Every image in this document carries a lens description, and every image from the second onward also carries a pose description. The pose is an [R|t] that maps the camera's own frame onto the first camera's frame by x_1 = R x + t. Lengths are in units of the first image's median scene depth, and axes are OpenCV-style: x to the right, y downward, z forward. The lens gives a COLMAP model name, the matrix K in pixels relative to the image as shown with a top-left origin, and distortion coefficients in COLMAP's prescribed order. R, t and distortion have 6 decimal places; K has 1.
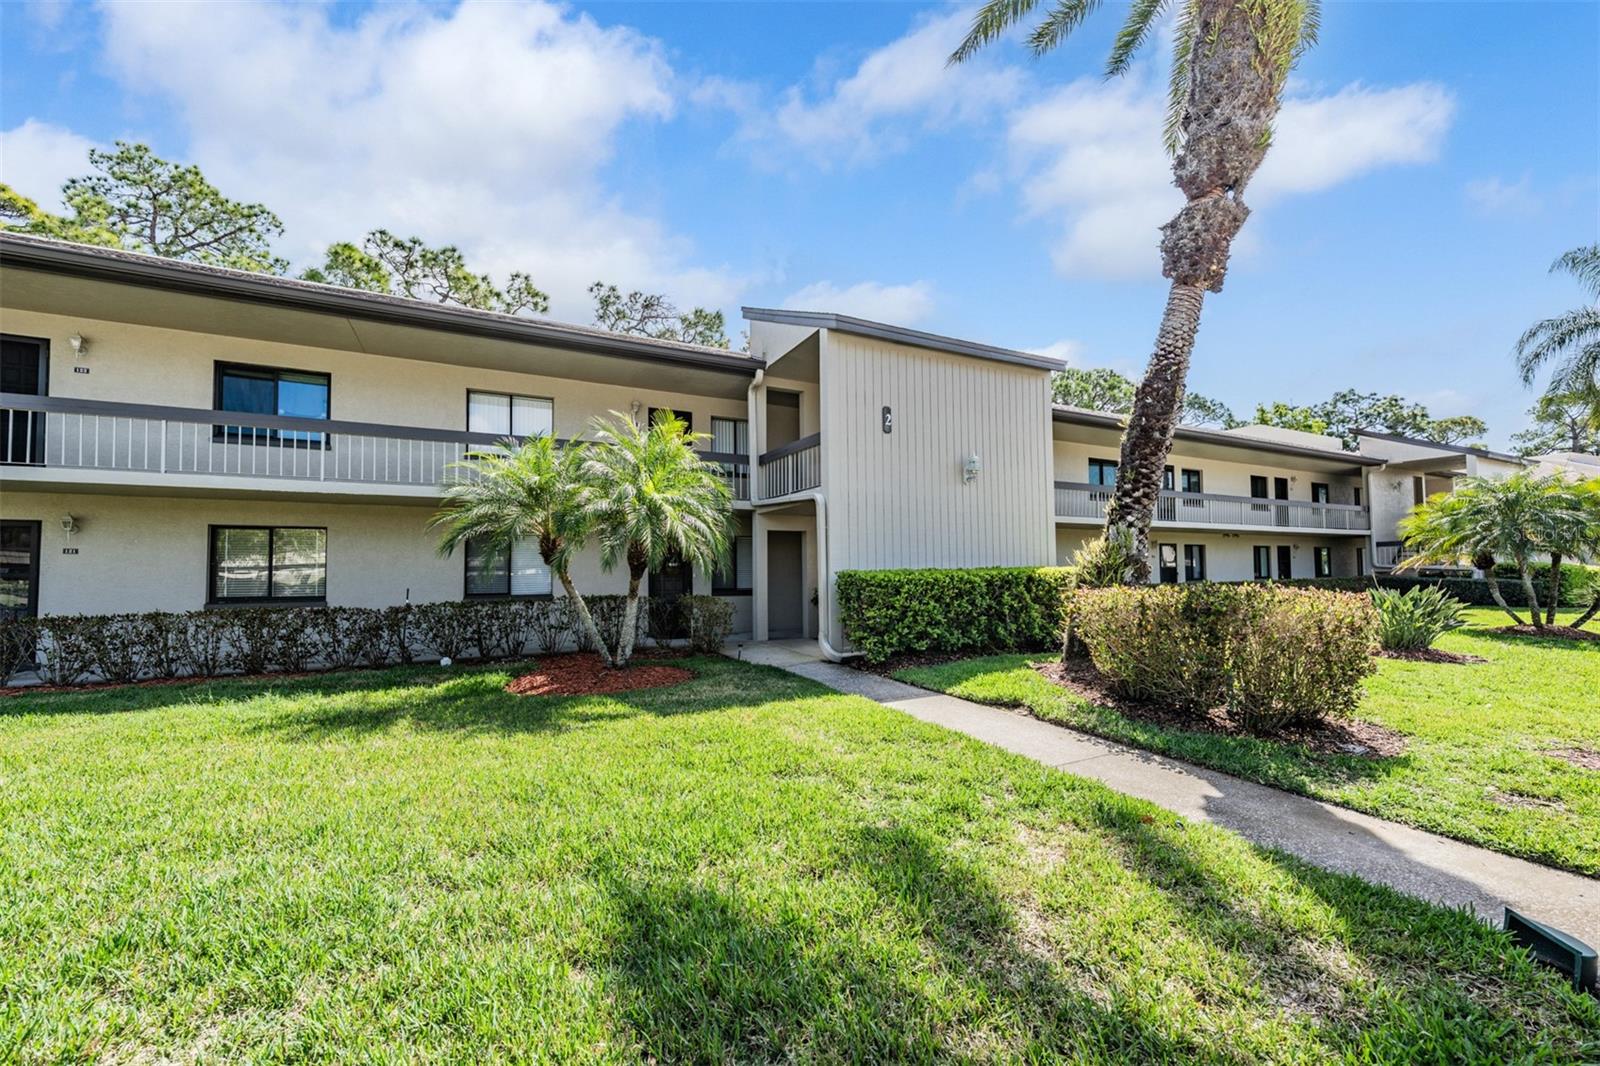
lens RADIAL K [[629.1, 0, 796.8], [0, 629.1, 549.5], [0, 0, 1]] dist [0.001958, -0.000245]
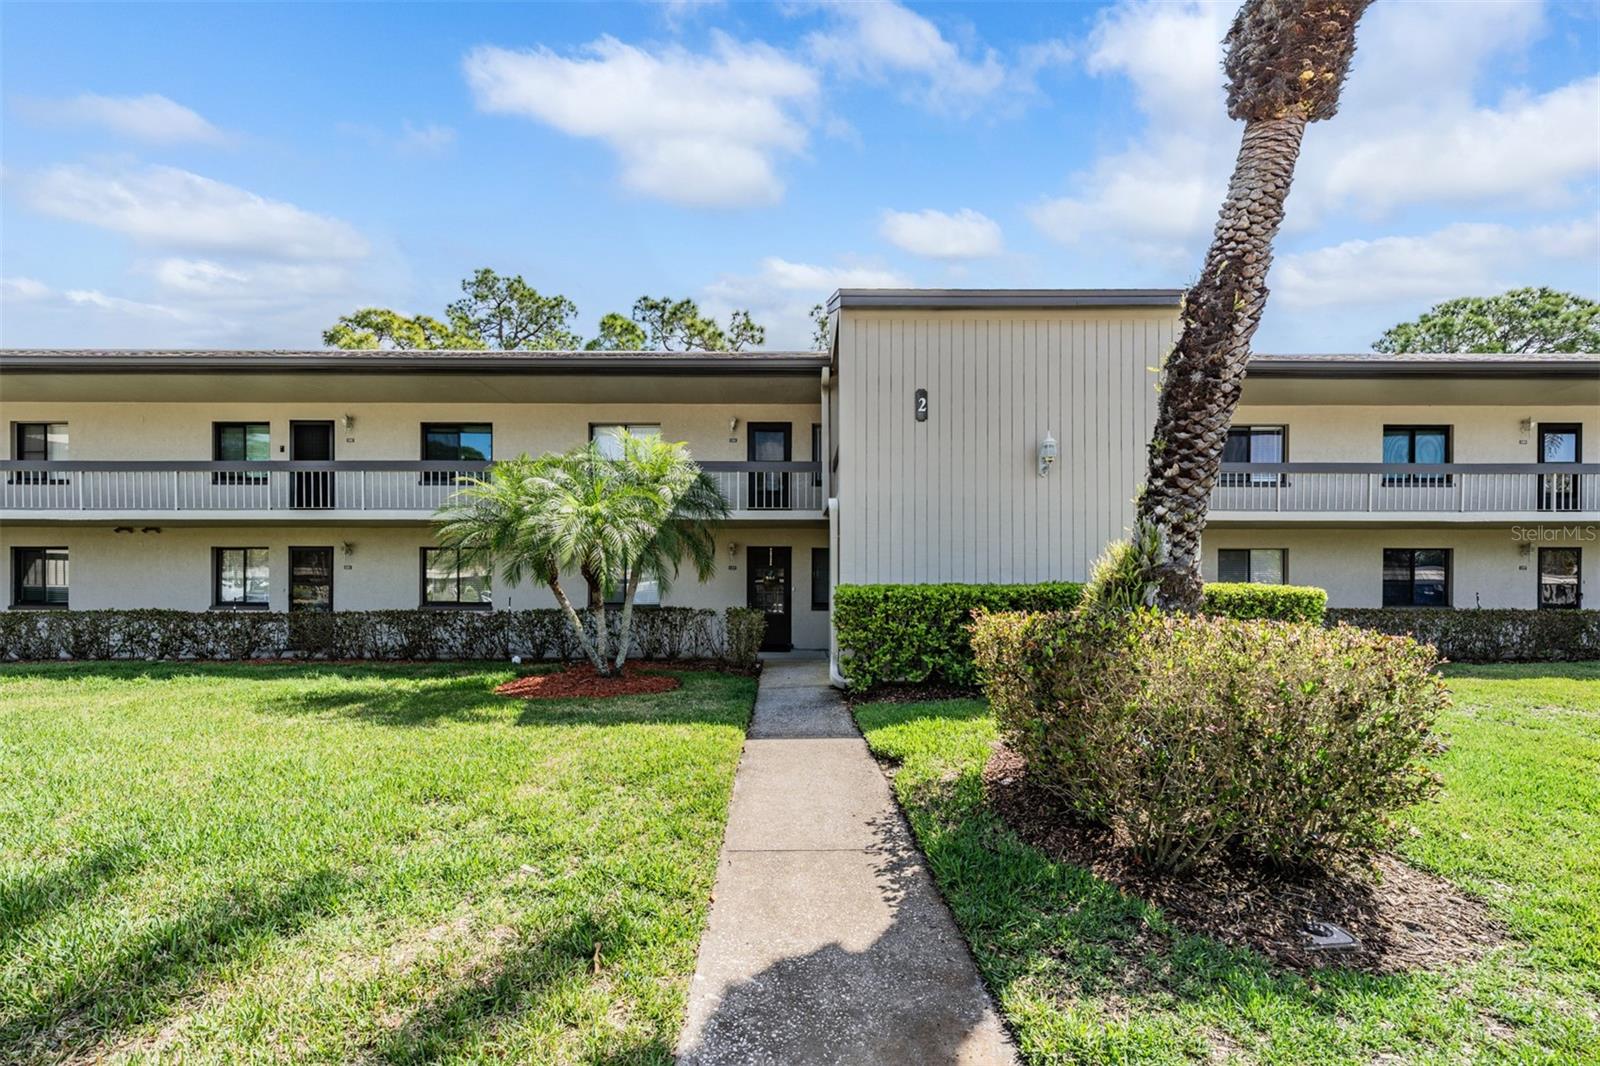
lens RADIAL K [[616.7, 0, 791.2], [0, 616.7, 591.7], [0, 0, 1]] dist [0.000938, -0.000299]
pose [[0.892749, 0.012849, -0.450371, 0.411436], [0.007772, 0.999005, 0.043908, 0.004586], [0.450487, -0.042699, 0.891761, 0.206055]]
